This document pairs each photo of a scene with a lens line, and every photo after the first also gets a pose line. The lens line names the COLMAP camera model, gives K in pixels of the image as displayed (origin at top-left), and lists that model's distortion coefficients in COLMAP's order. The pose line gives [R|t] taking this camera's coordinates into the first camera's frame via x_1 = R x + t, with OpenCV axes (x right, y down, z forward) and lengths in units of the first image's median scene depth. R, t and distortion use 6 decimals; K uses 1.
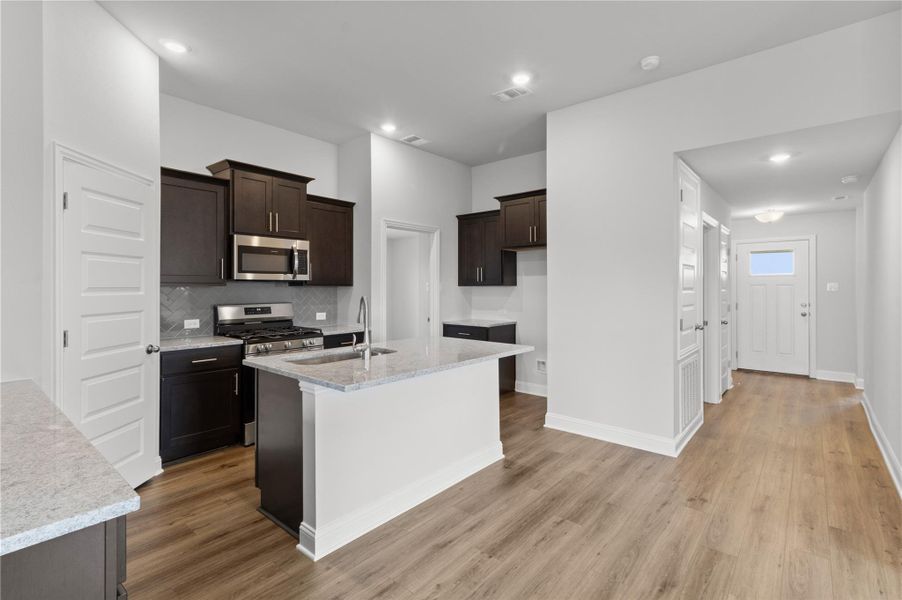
lens RADIAL K [[423.7, 0, 445.5], [0, 423.7, 282.2], [0, 0, 1]] dist [0.000014, -0.000091]
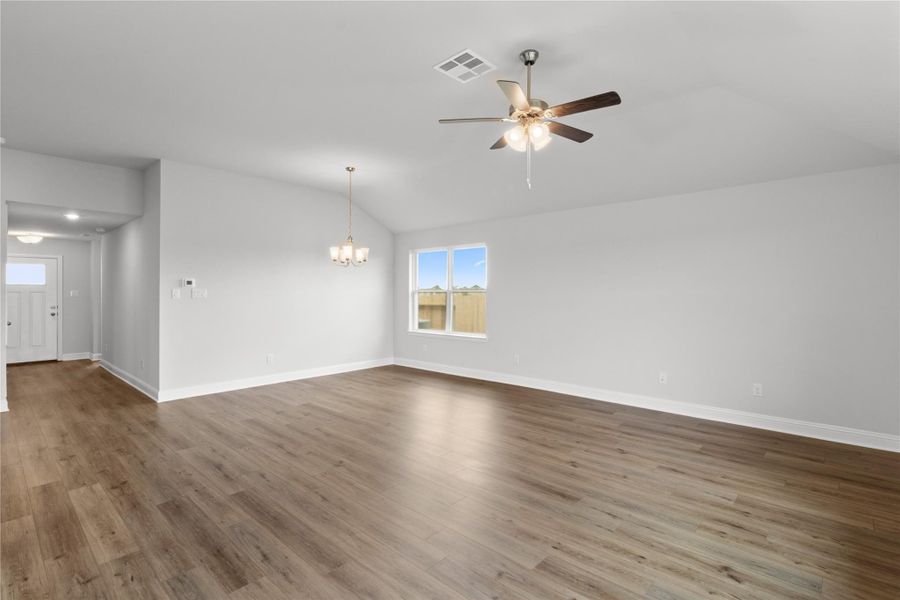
lens RADIAL K [[430.7, 0, 465.9], [0, 430.7, 297.2], [0, 0, 1]] dist [-0.001122, 0.000281]
pose [[0.021593, -0.011744, 0.999698, -0.698763], [-0.009391, 0.999885, 0.011949, -0.008650], [-0.999723, -0.009646, 0.021480, -0.474294]]
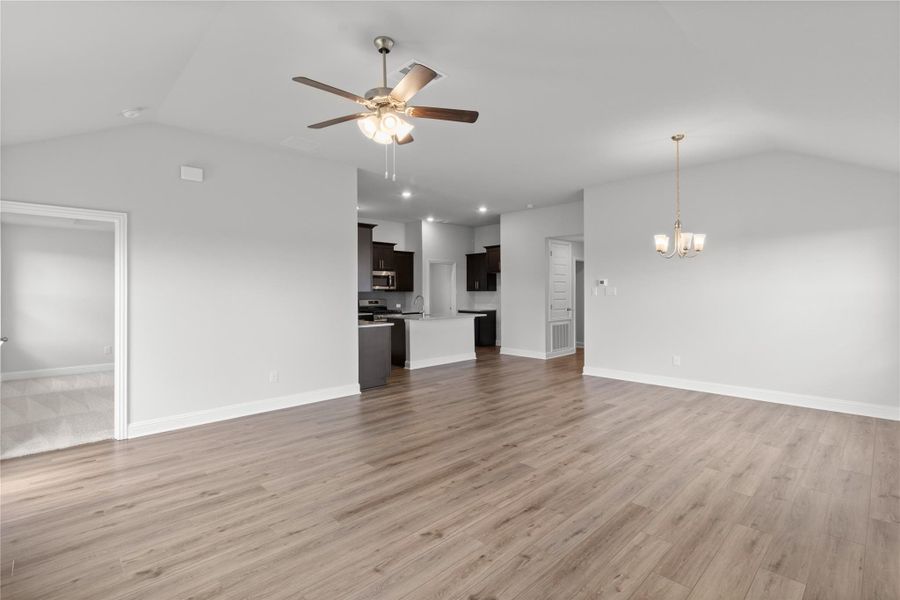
lens RADIAL K [[422.8, 0, 444.5], [0, 422.8, 282.3], [0, 0, 1]] dist [0.000014, -0.000091]
pose [[0.994594, -0.005931, -0.103672, 0.170993], [0.004842, 0.999930, -0.010750, -0.015580], [0.103728, 0.010190, 0.994553, -1.208366]]
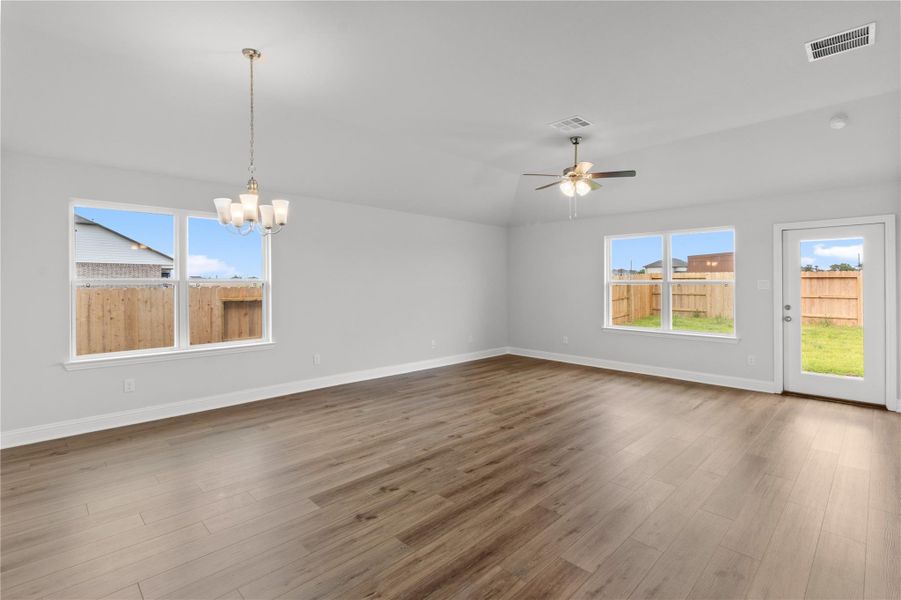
lens RADIAL K [[423.3, 0, 445.0], [0, 423.3, 282.2], [0, 0, 1]] dist [0.000014, -0.000091]
pose [[-0.995894, 0.000963, 0.090525, 0.263335], [-0.000353, 0.999895, -0.014514, 0.005102], [-0.090530, -0.014486, -0.995788, 0.603103]]
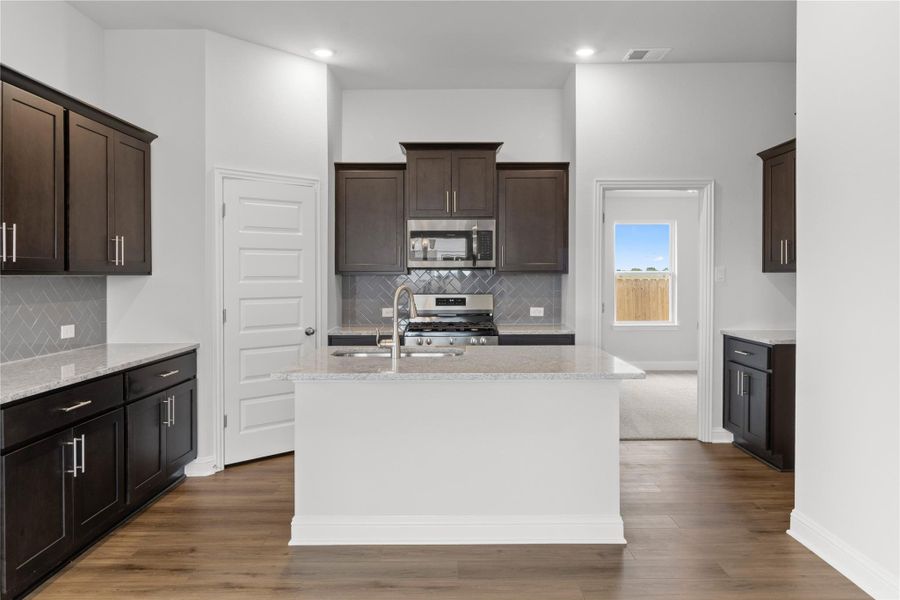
lens RADIAL K [[590.0, 0, 449.7], [0, 590.0, 272.5], [0, 0, 1]] dist [-0.003364, -0.001003]
pose [[0.654749, -0.005790, -0.755824, 0.493217], [0.012199, 0.999921, 0.002908, 0.001639], [0.755748, -0.011125, 0.654769, 0.179282]]
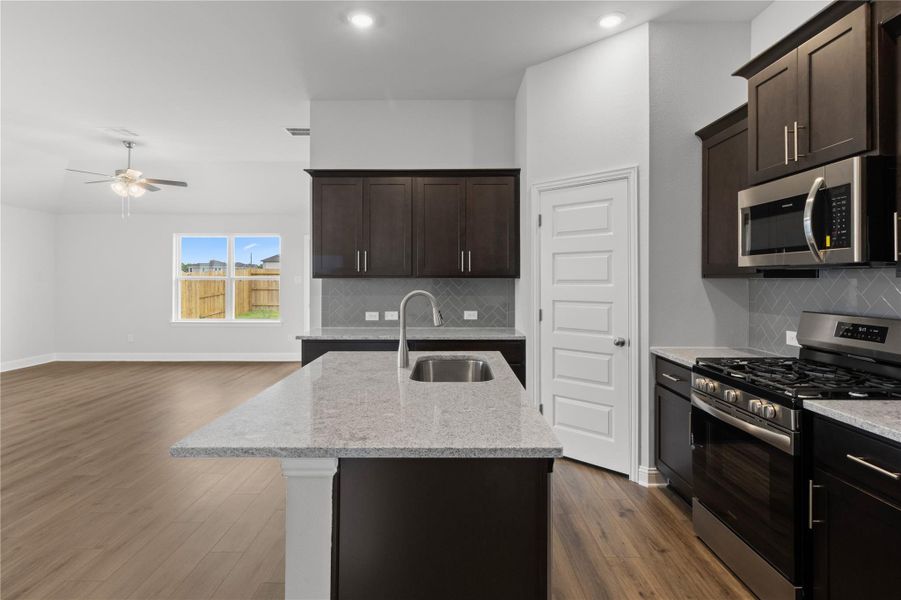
lens RADIAL K [[484.7, 0, 451.4], [0, 484.7, 276.4], [0, 0, 1]] dist [0.002195, 0.000803]
pose [[-0.755802, -0.004048, -0.654788, 0.226802], [0.007433, 0.999863, -0.014761, 0.012014], [0.654758, -0.016023, -0.755668, 1.094103]]
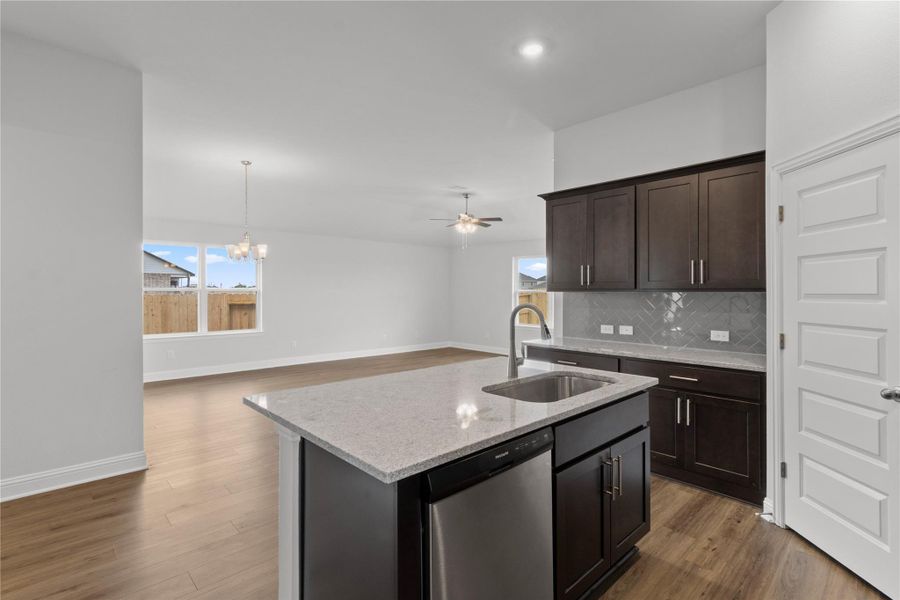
lens RADIAL K [[430.8, 0, 449.6], [0, 430.8, 291.0], [0, 0, 1]] dist [0.002538, 0.000140]
pose [[-0.995246, -0.002574, 0.097358, -0.084764], [-0.004058, 0.999879, -0.015044, 0.013142], [-0.097307, -0.015368, -0.995136, 1.155471]]
